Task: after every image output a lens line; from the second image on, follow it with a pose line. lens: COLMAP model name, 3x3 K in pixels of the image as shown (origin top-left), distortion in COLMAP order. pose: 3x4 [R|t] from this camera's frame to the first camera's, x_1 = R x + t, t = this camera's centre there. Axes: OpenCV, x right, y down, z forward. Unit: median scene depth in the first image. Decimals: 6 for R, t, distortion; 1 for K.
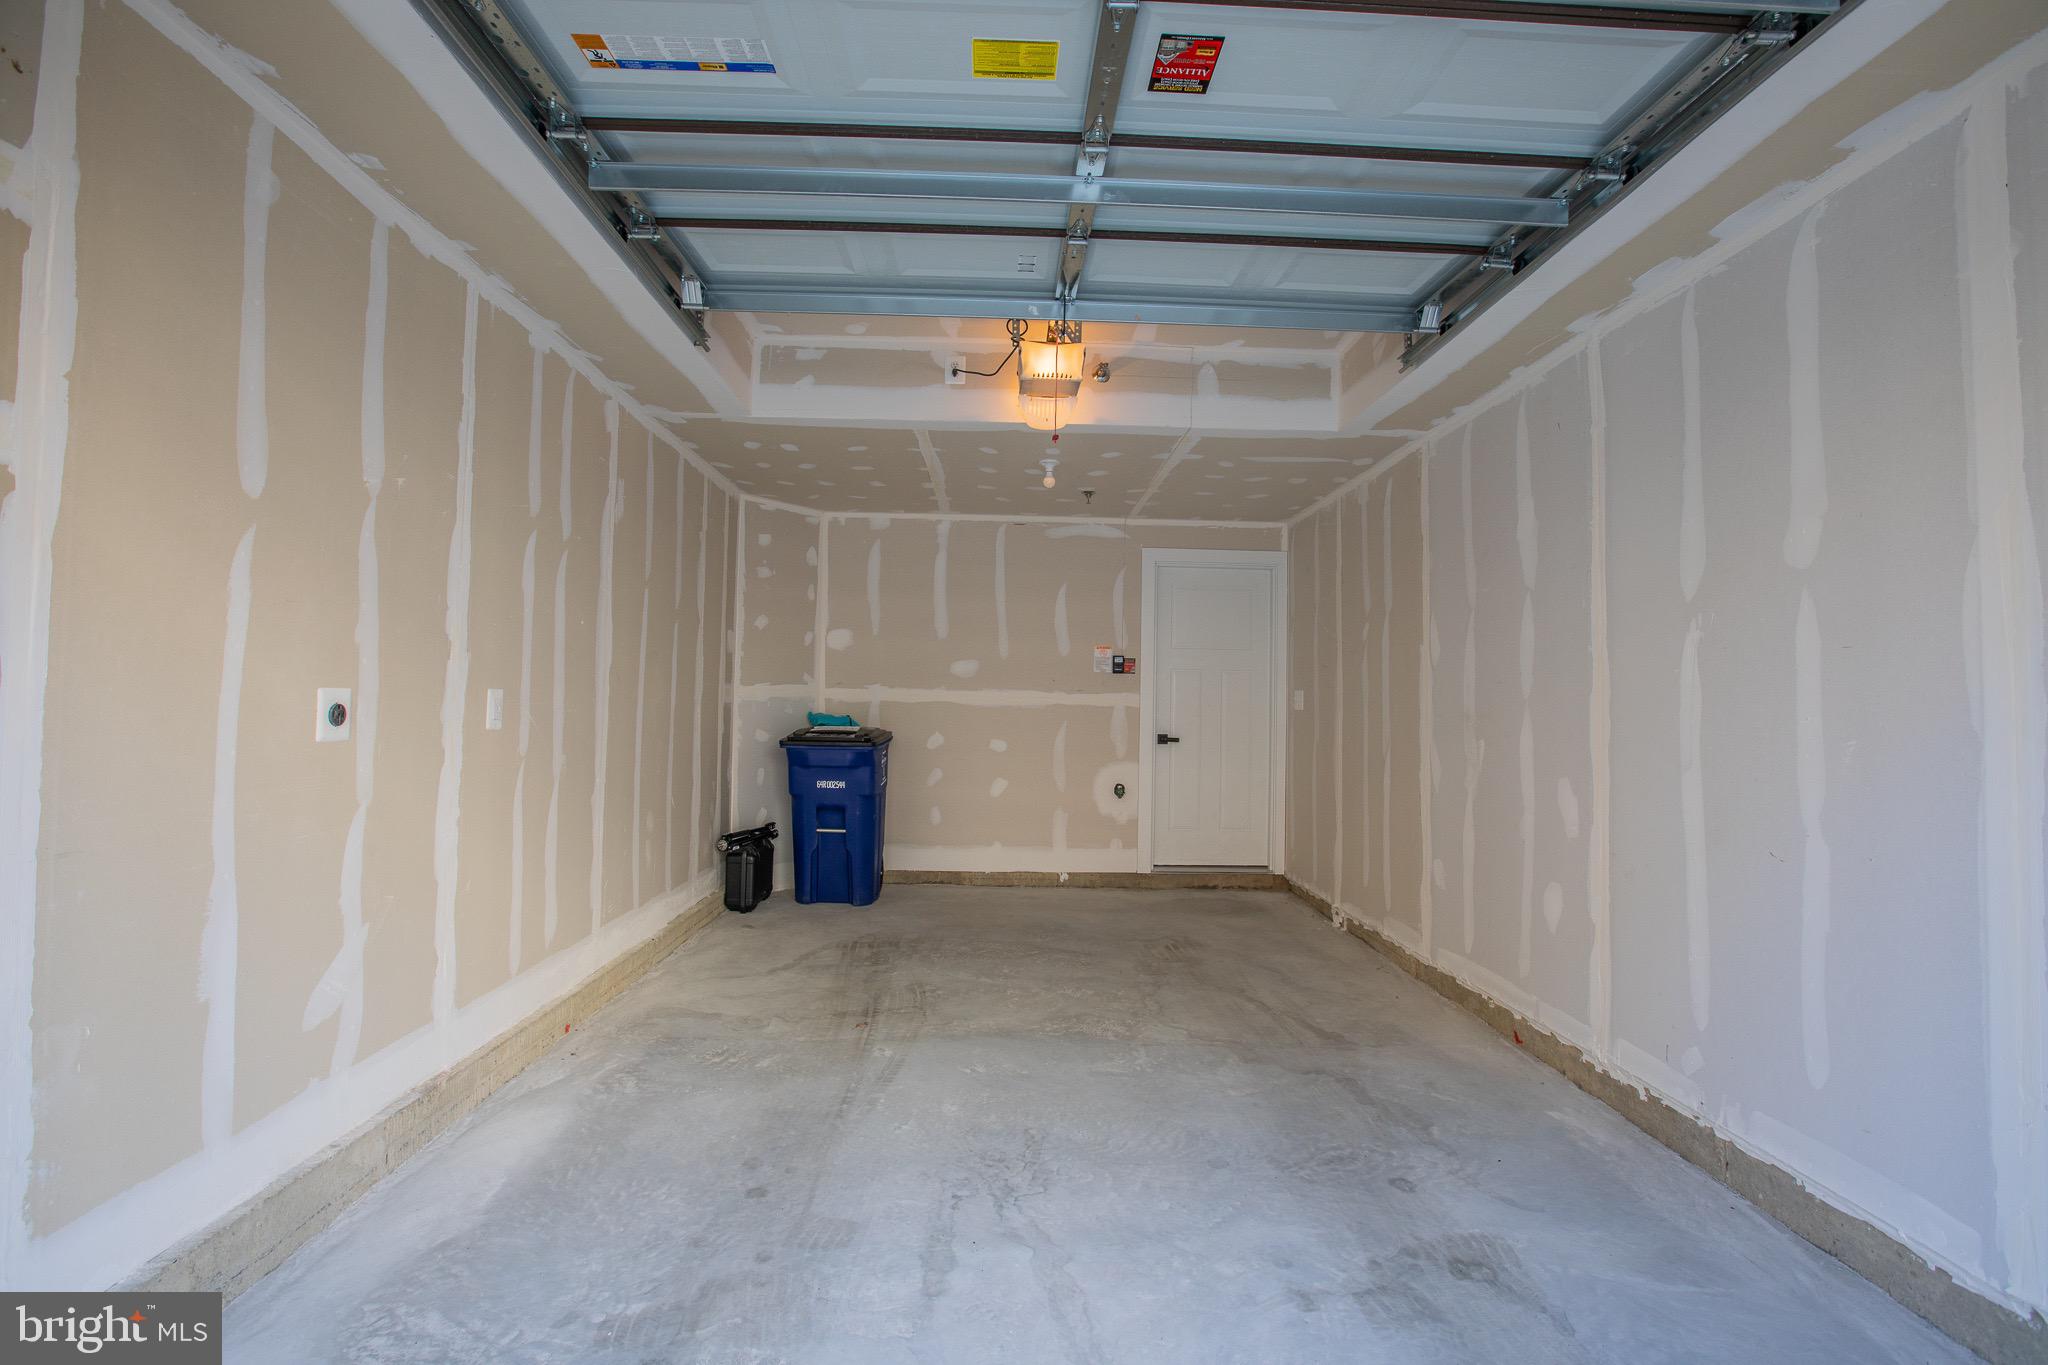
lens RADIAL K [[932.5, 0, 1018.9], [0, 932.5, 675.6], [0, 0, 1]] dist [-0.042487, 0.012801]
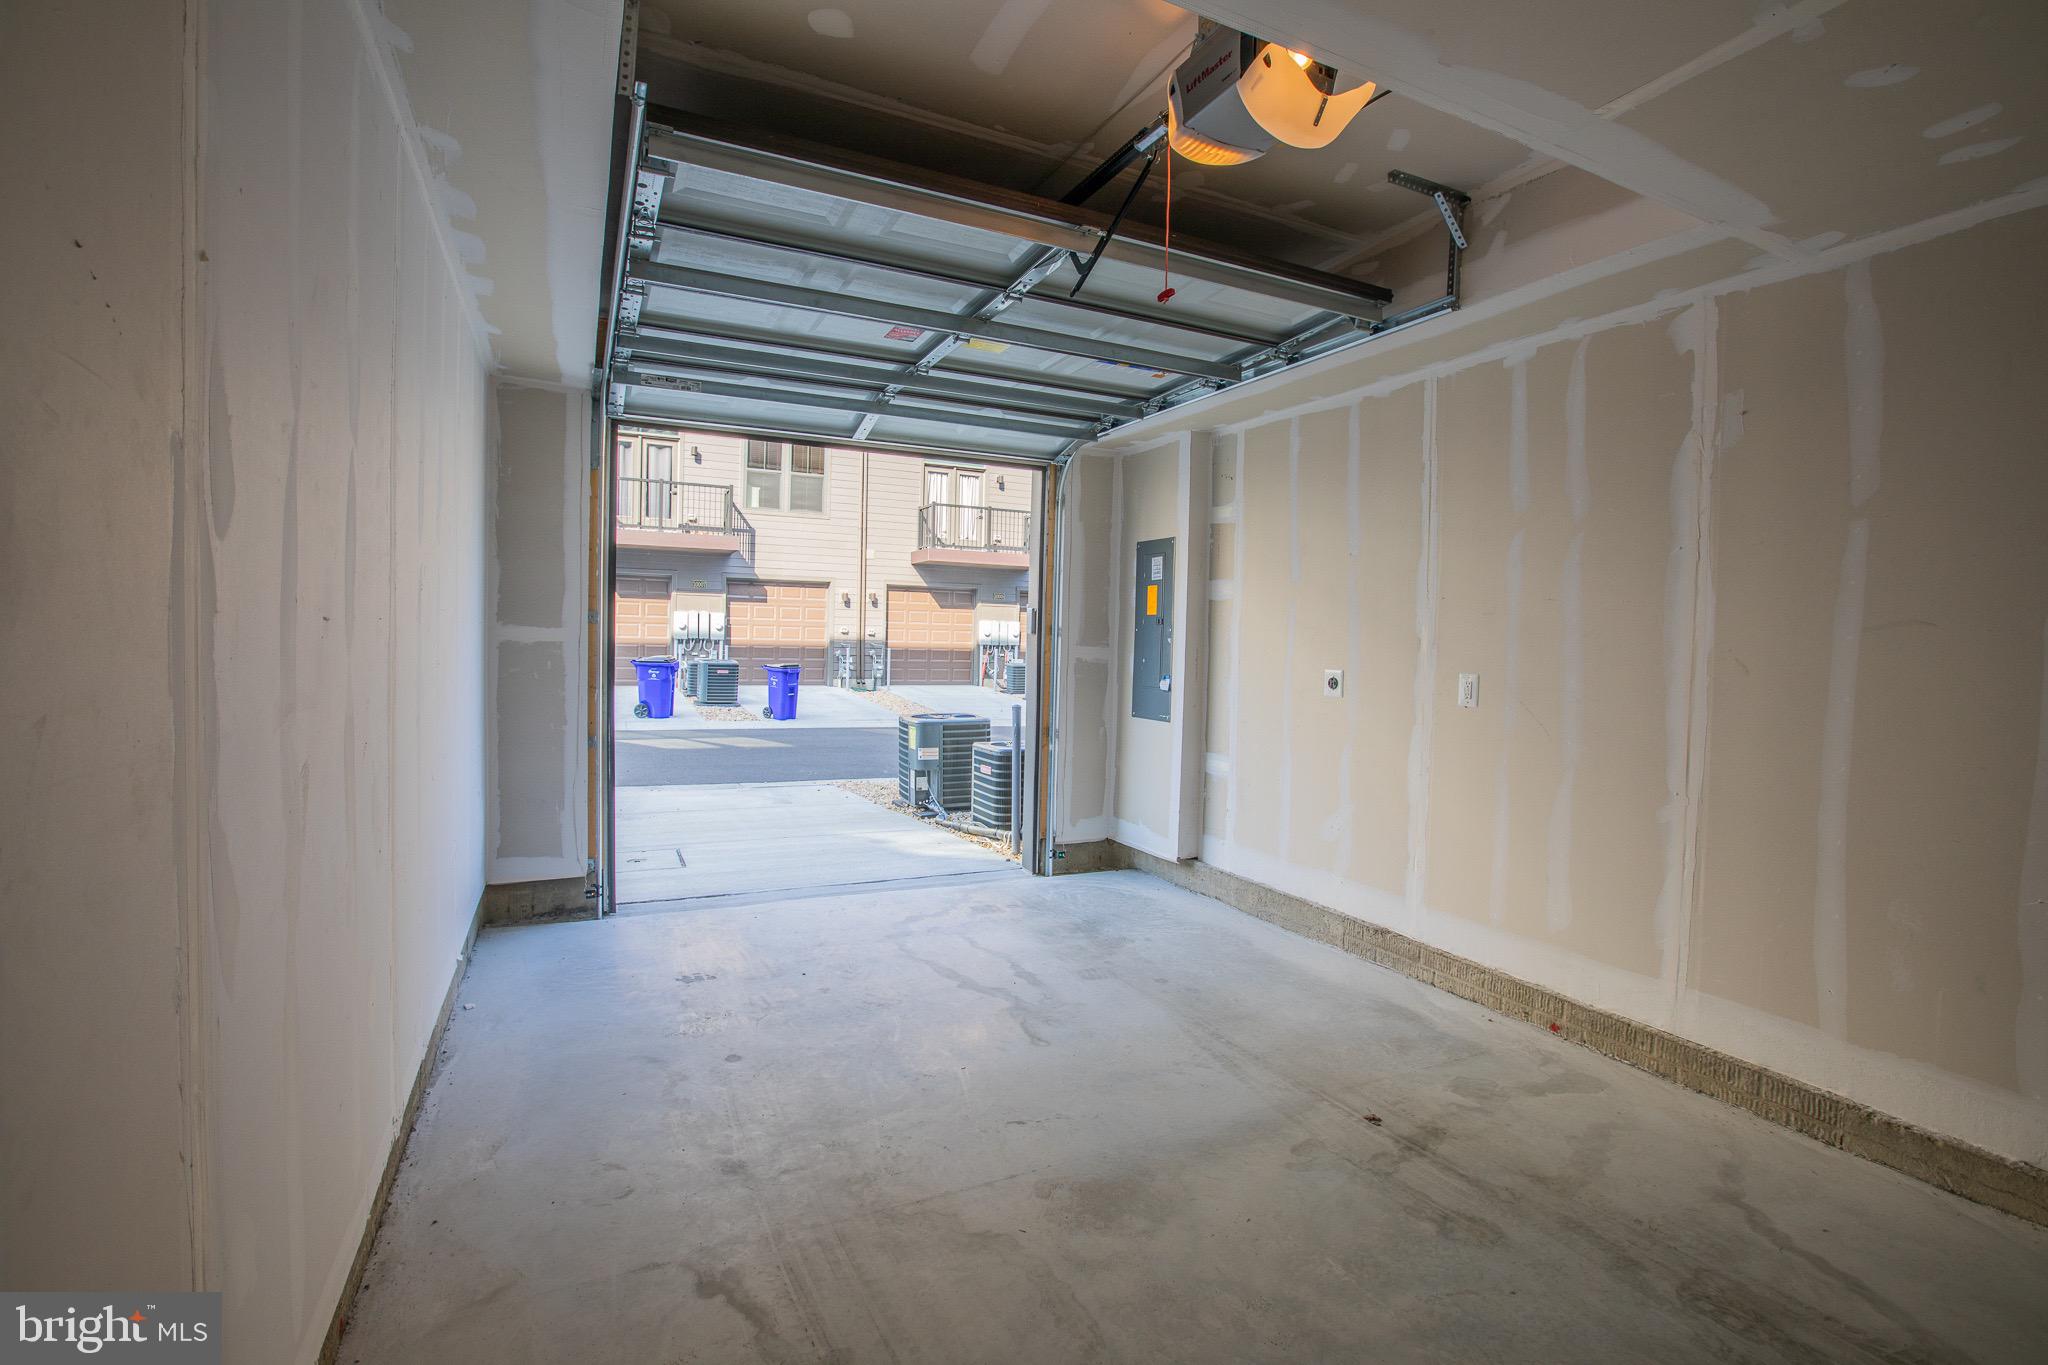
lens RADIAL K [[932.5, 0, 1016.7], [0, 932.5, 683.2], [0, 0, 1]] dist [-0.042487, 0.012801]
pose [[-0.911923, -0.025691, -0.409556, 0.425799], [-0.031303, 0.999485, 0.007005, 0.032911], [0.409166, 0.019208, -0.912258, 1.636233]]
